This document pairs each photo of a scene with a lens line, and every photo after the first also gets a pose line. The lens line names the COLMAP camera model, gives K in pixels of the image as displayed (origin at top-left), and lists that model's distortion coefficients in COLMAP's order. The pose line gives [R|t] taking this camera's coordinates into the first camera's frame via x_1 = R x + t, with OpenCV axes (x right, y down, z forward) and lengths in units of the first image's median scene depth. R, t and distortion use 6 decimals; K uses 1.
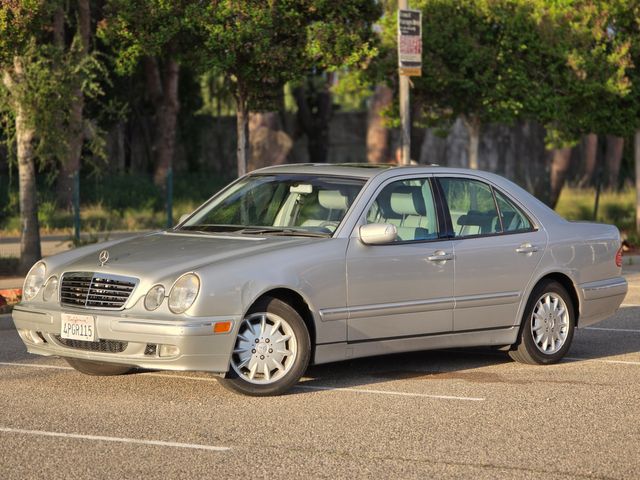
lens RADIAL K [[2137.0, 0, 320.3], [0, 2137.0, 245.1], [0, 0, 1]] dist [0.268314, 0.000000]
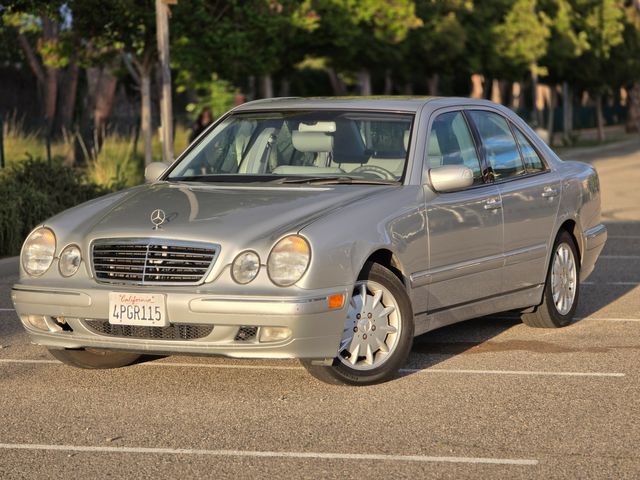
lens RADIAL K [[2137.0, 0, 317.0], [0, 2137.0, 238.3], [0, 0, 1]] dist [0.268314, 0.000000]
pose [[0.955255, -0.036122, 0.293568, -0.254420], [0.030511, 0.999254, 0.023669, -0.003290], [-0.294204, -0.013653, 0.955645, 0.223214]]
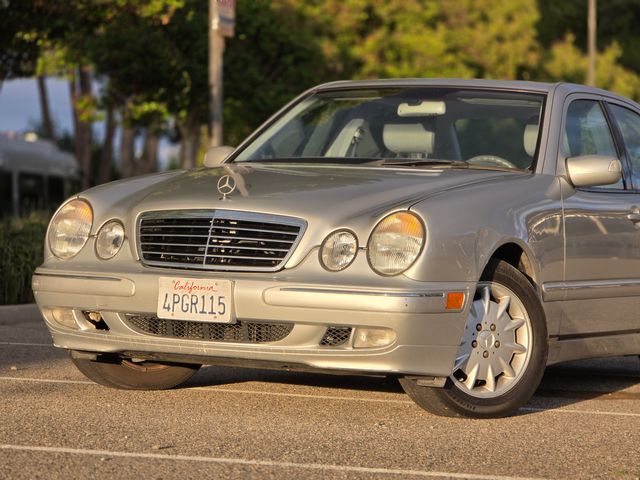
lens RADIAL K [[2137.0, 0, 316.6], [0, 2137.0, 238.2], [0, 0, 1]] dist [0.268314, 0.000000]
pose [[0.958462, 0.026410, 0.283994, -0.229103], [-0.015421, 0.999046, -0.040860, 0.041378], [-0.284802, 0.034783, 0.957955, 0.388031]]
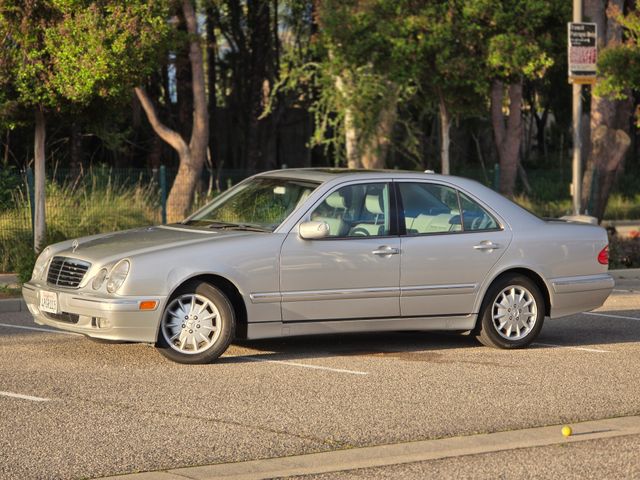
lens RADIAL K [[2137.0, 0, 317.0], [0, 2137.0, 240.5], [0, 0, 1]] dist [0.268314, 0.000000]
pose [[0.960291, 0.022253, -0.278113, 0.341061], [-0.021435, 0.999752, 0.005984, -0.006388], [0.278177, 0.000215, 0.960530, -0.117056]]
